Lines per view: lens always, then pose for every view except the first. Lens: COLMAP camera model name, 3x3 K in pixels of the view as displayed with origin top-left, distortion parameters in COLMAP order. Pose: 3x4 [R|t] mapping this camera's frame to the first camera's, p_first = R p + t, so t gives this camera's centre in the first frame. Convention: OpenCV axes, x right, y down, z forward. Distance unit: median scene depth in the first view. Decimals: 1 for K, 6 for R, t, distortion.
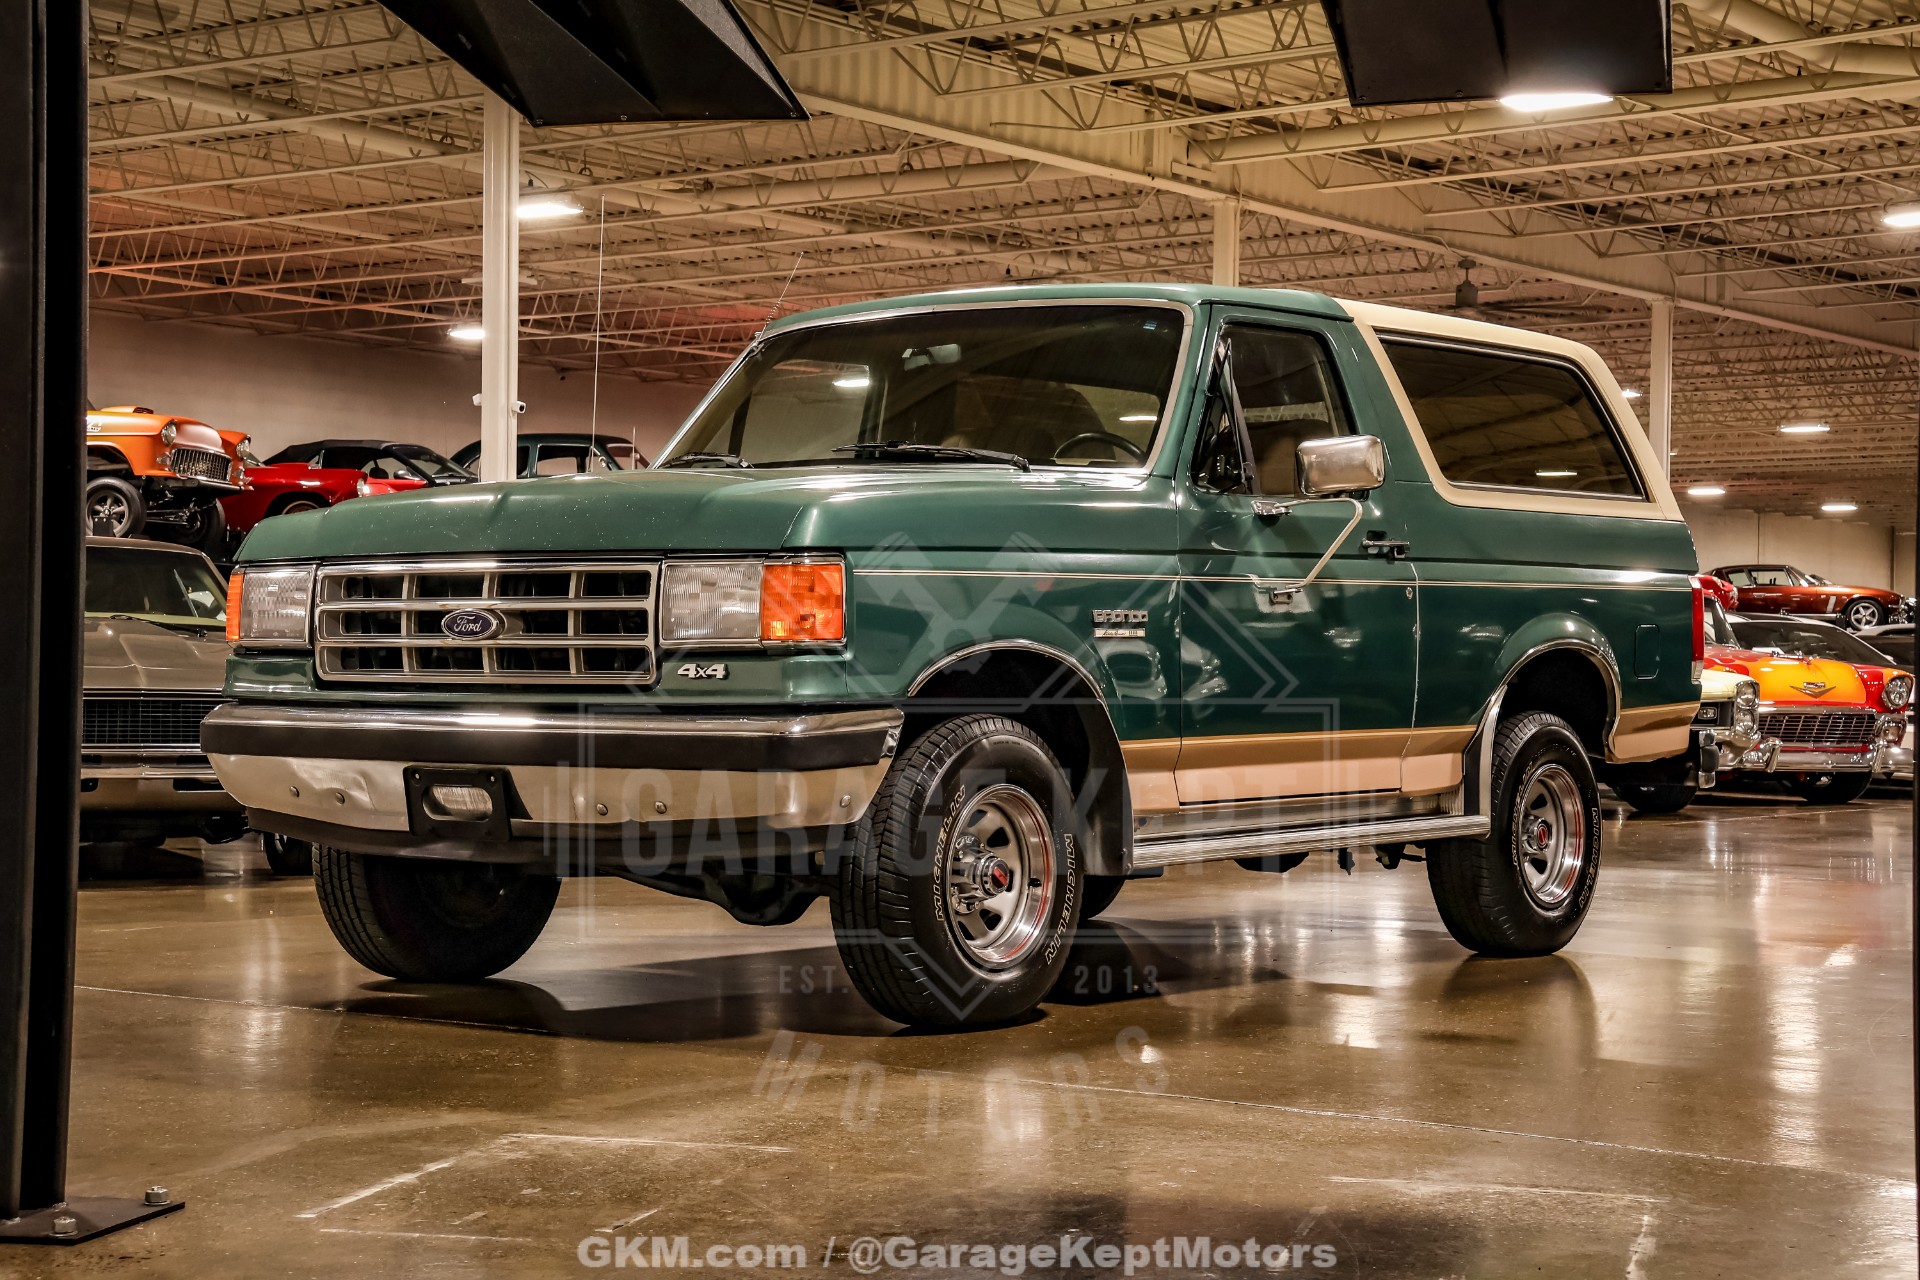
lens RADIAL K [[3204.2, 0, 954.1], [0, 3204.2, 633.1], [0, 0, 1]] dist [0.210342, 0.000000]
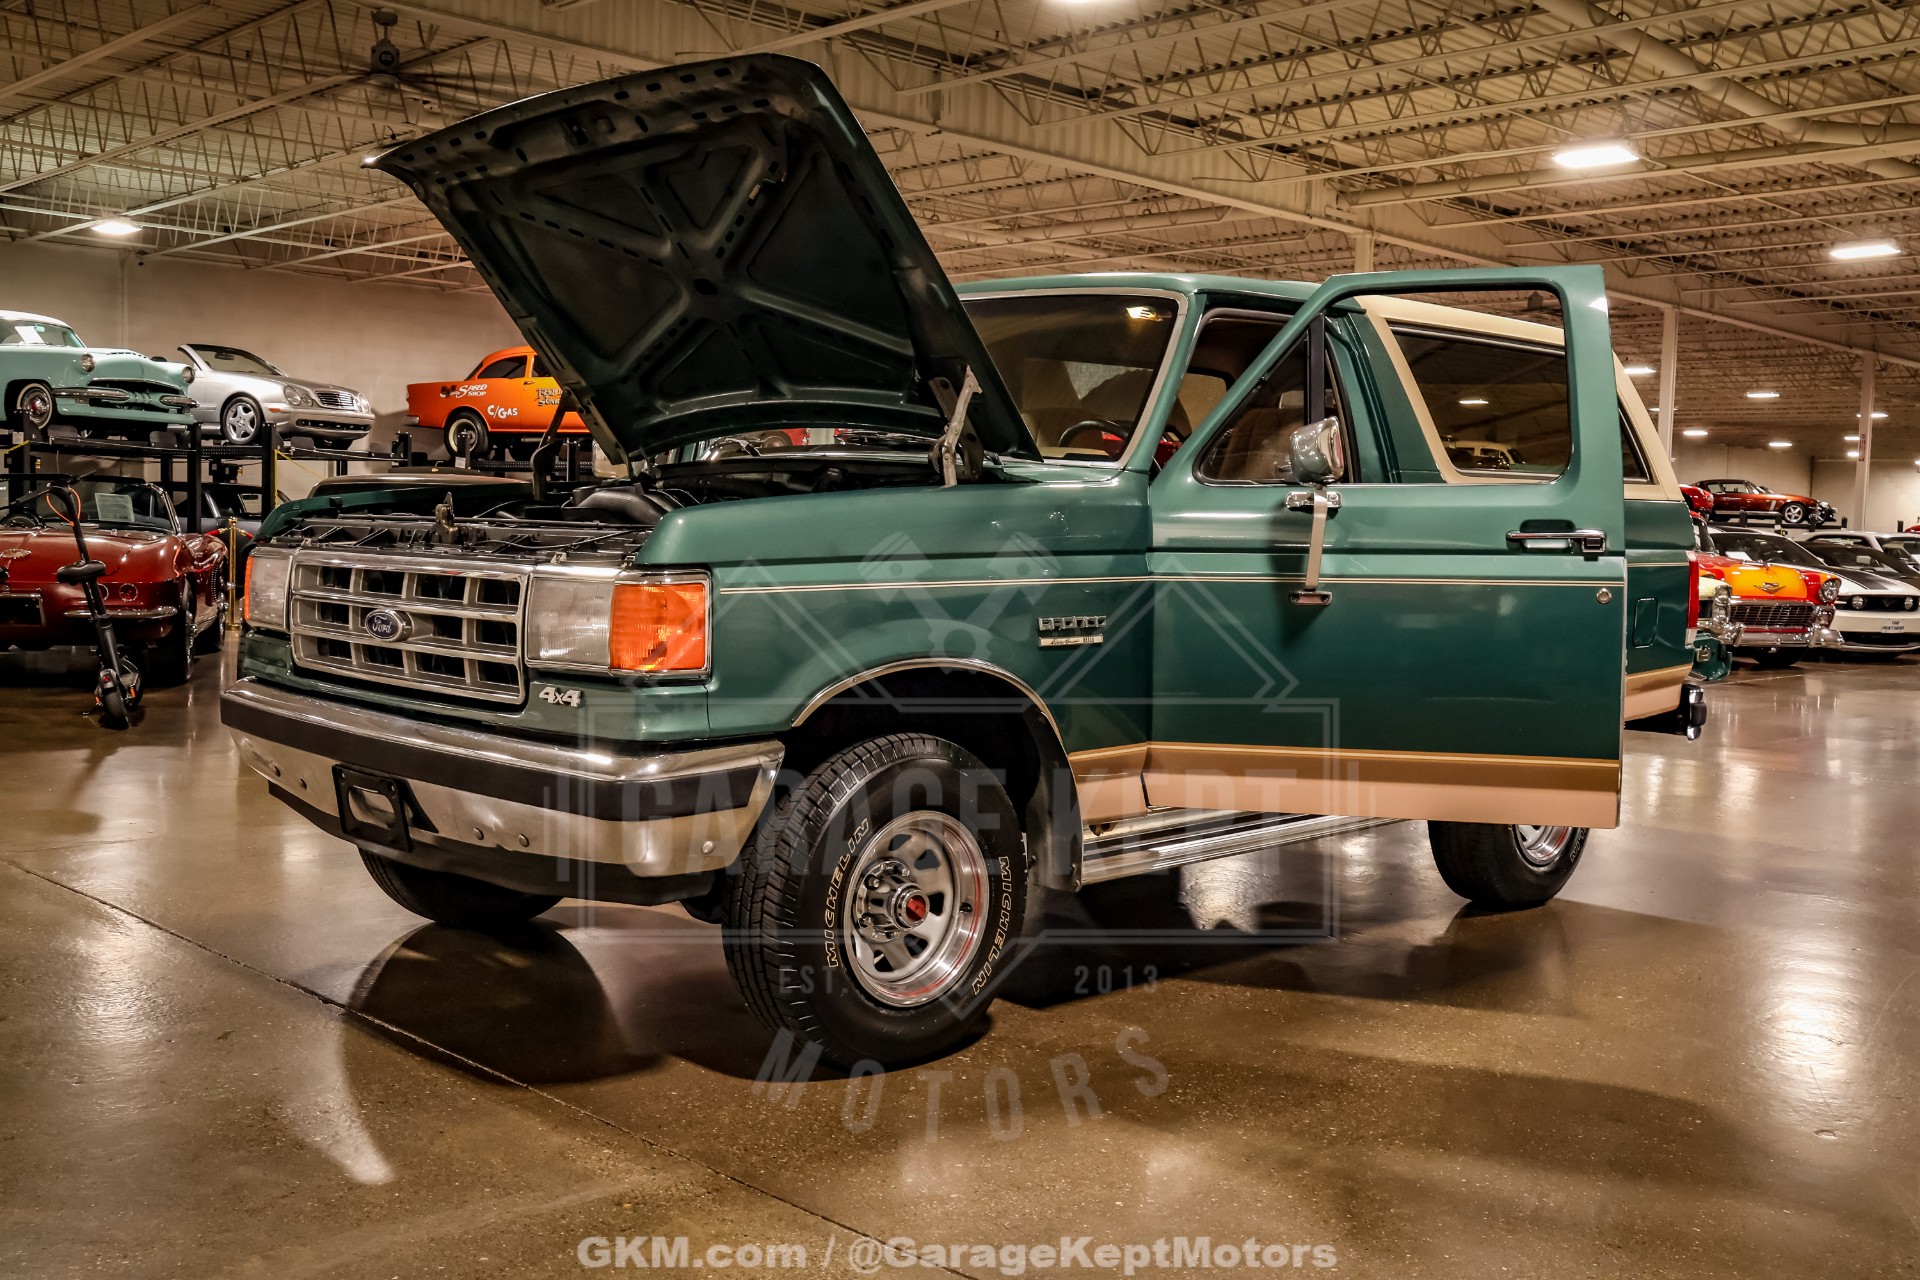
lens RADIAL K [[1853.5, 0, 960.2], [0, 1853.5, 645.9], [0, 0, 1]] dist [-0.047625, 0.000000]
pose [[0.988778, 0.026688, -0.146992, 0.078613], [-0.015168, 0.996764, 0.078941, -0.032555], [0.148623, -0.075826, 0.985983, 0.359237]]
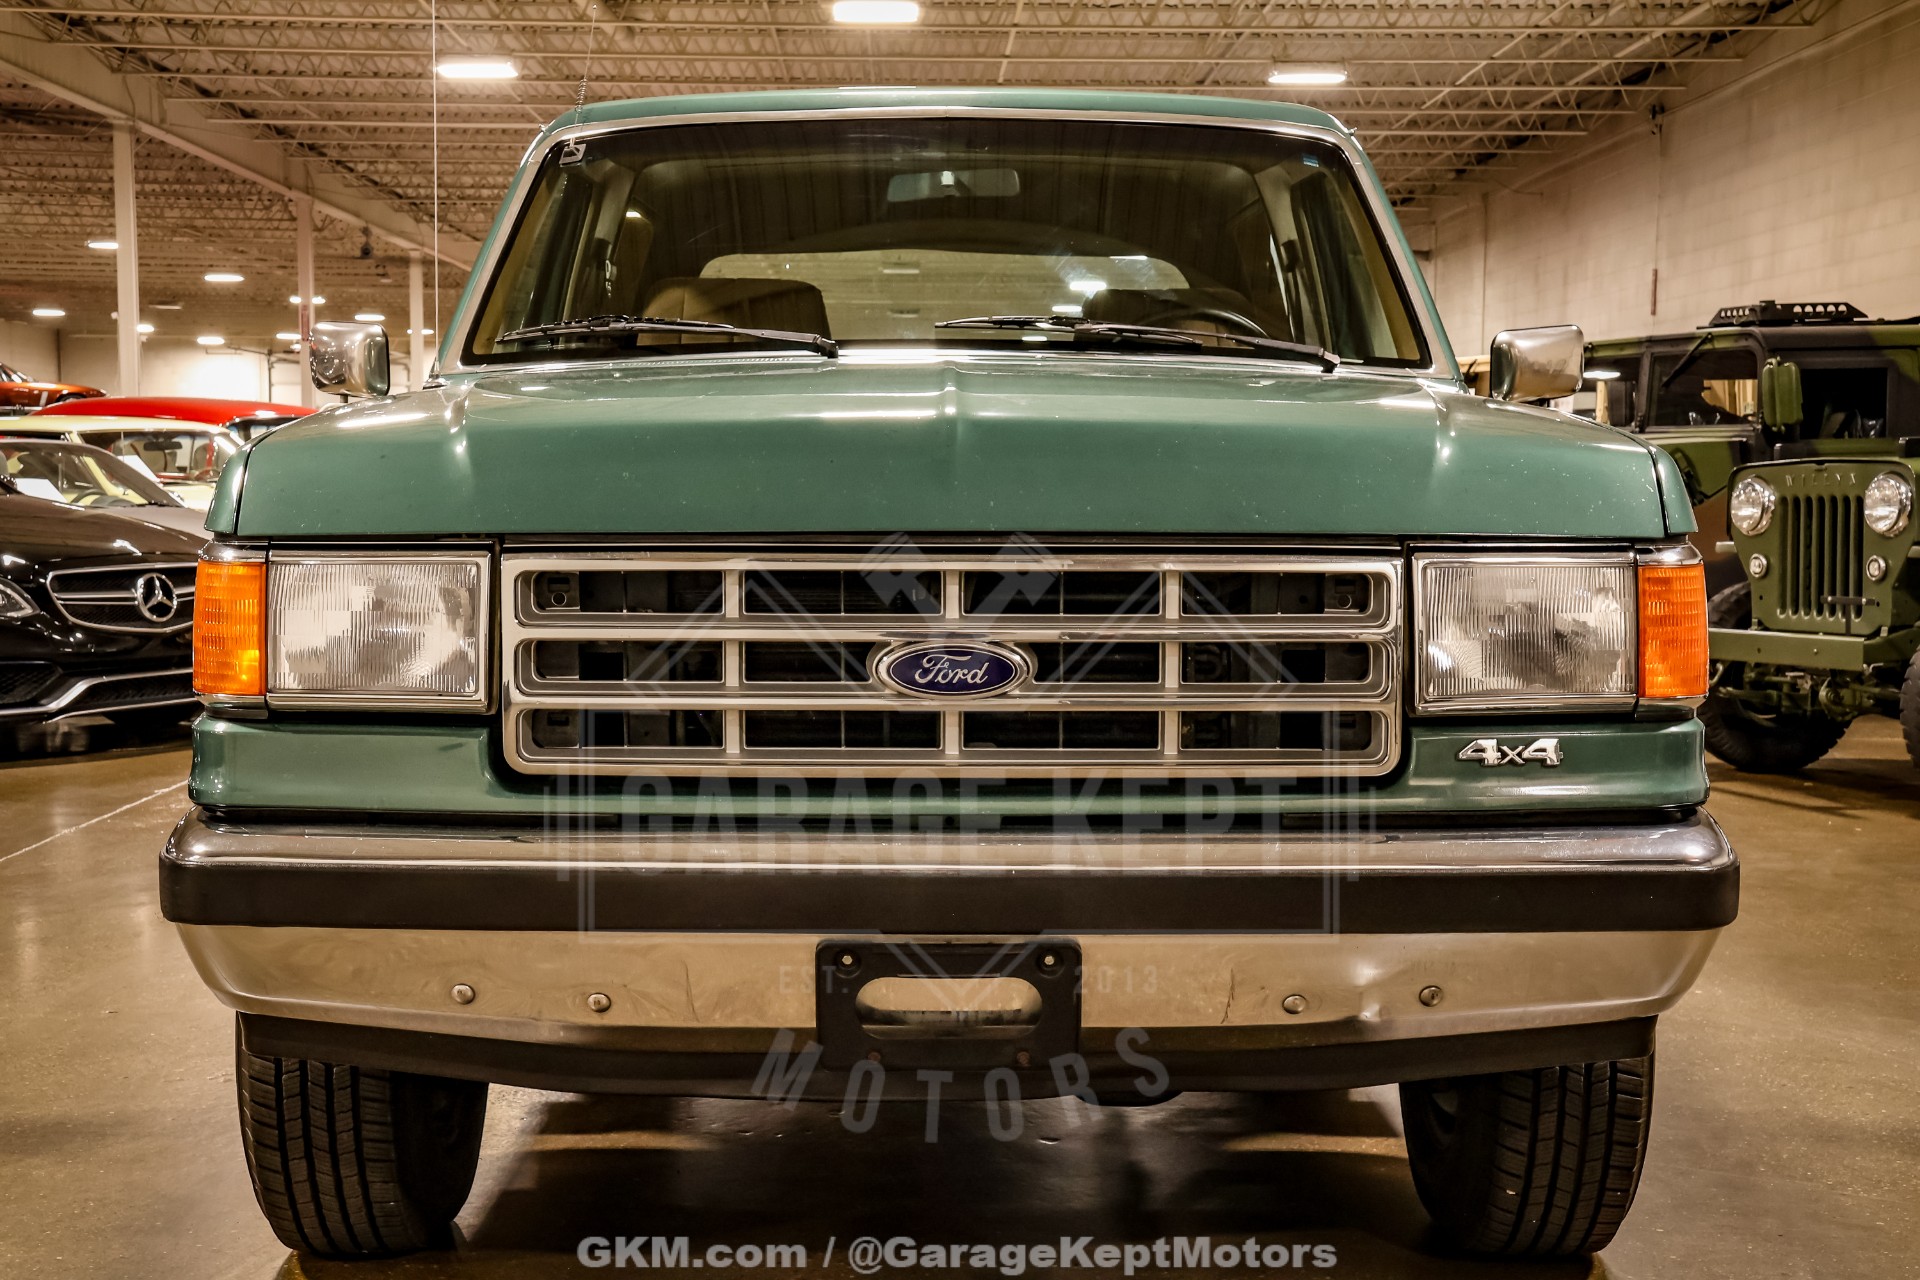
lens RADIAL K [[2644.2, 0, 961.0], [0, 2644.2, 639.7], [0, 0, 1]] dist [0.122508, 0.000000]
pose [[0.790022, -0.049178, 0.611103, -0.315870], [-0.002819, 0.996476, 0.083835, -0.033715], [-0.613073, -0.067954, 0.787099, 0.494490]]
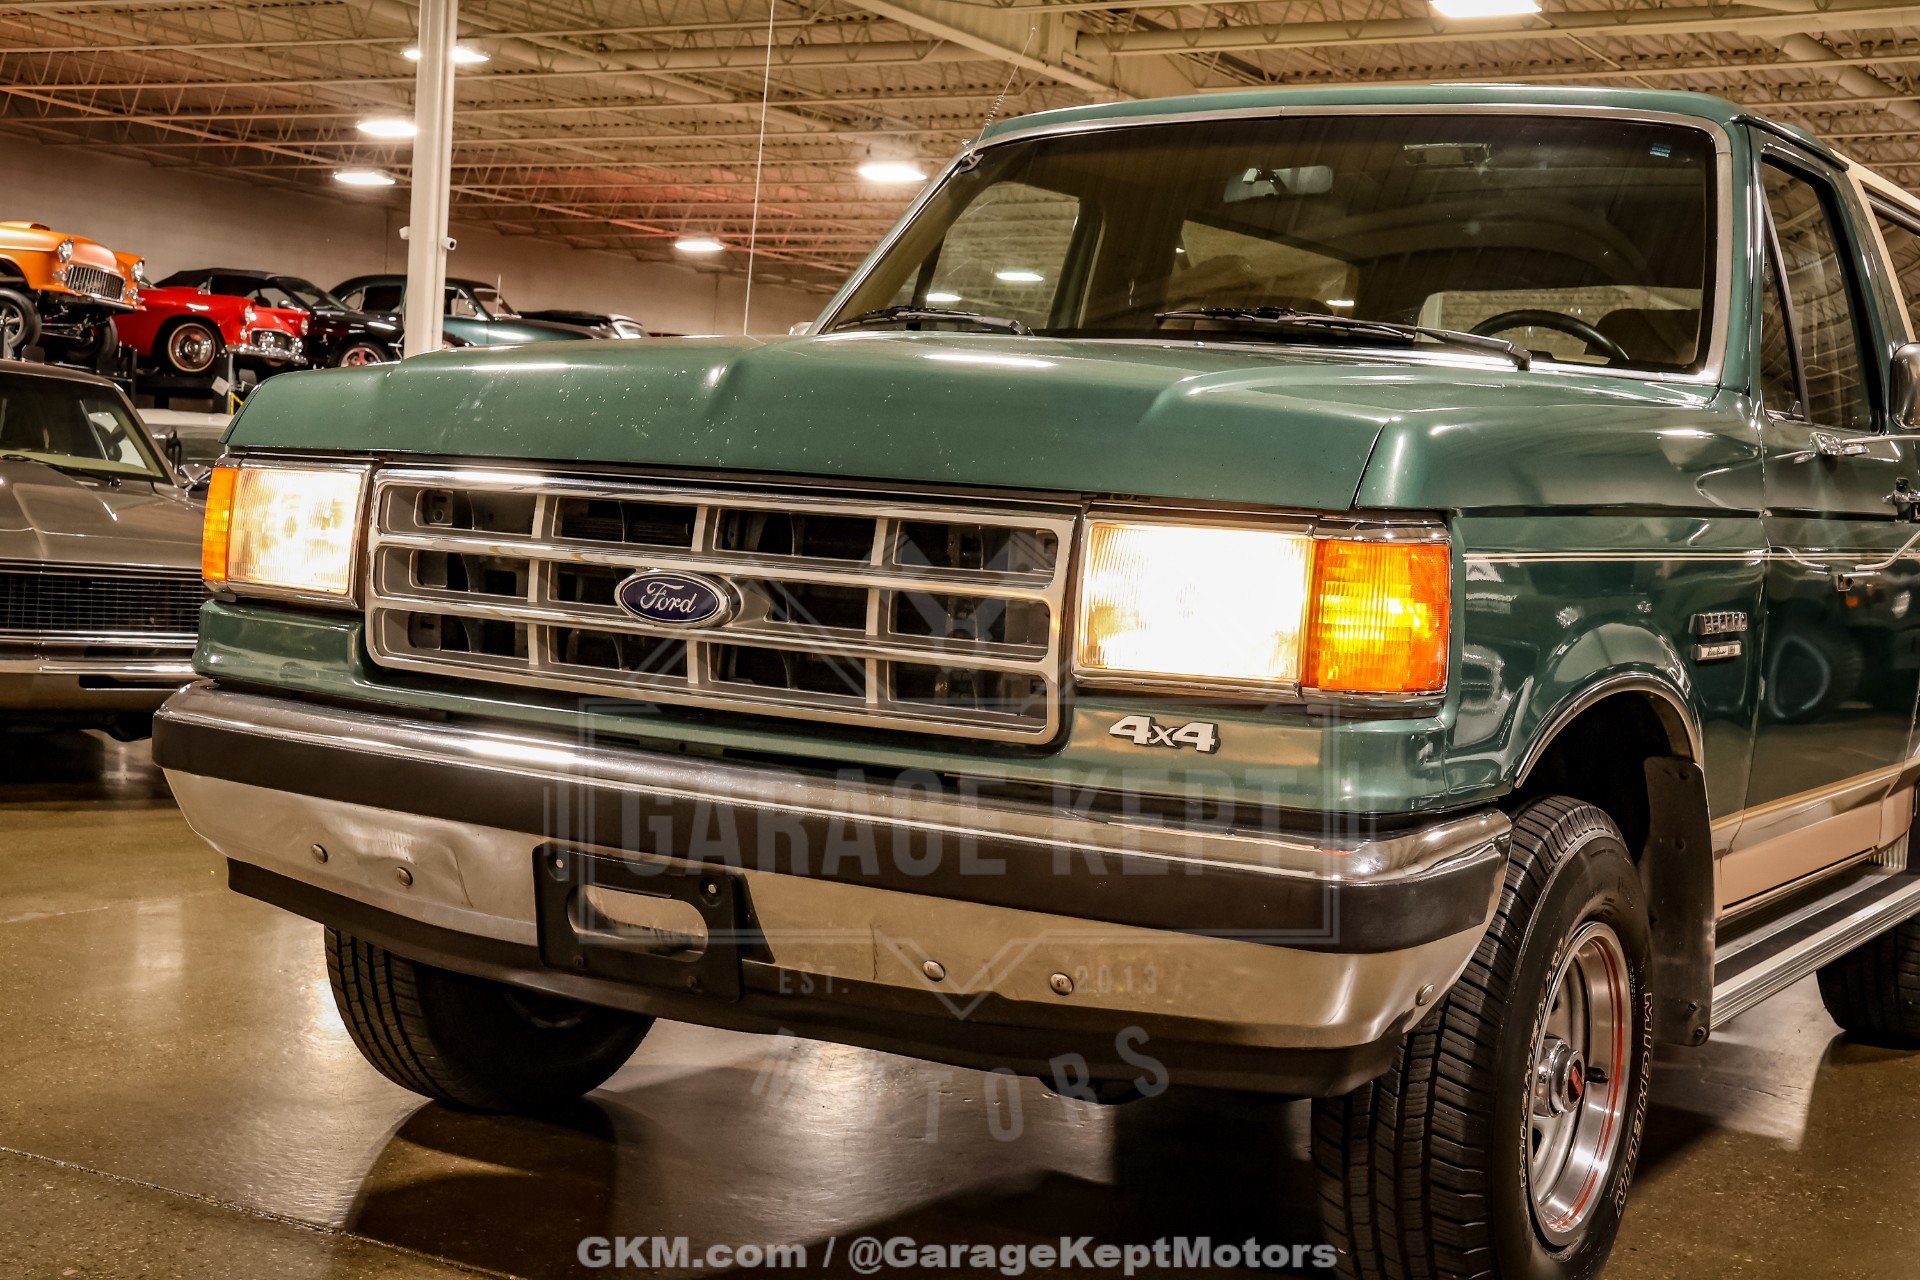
lens RADIAL K [[2495.2, 0, 952.4], [0, 2495.2, 645.6], [0, 0, 1]] dist [0.097943, 0.000000]
pose [[0.993077, 0.047314, 0.107514, -0.112170], [-0.054992, 0.996057, 0.069614, -0.020529], [-0.103796, -0.075045, 0.991763, 0.430874]]
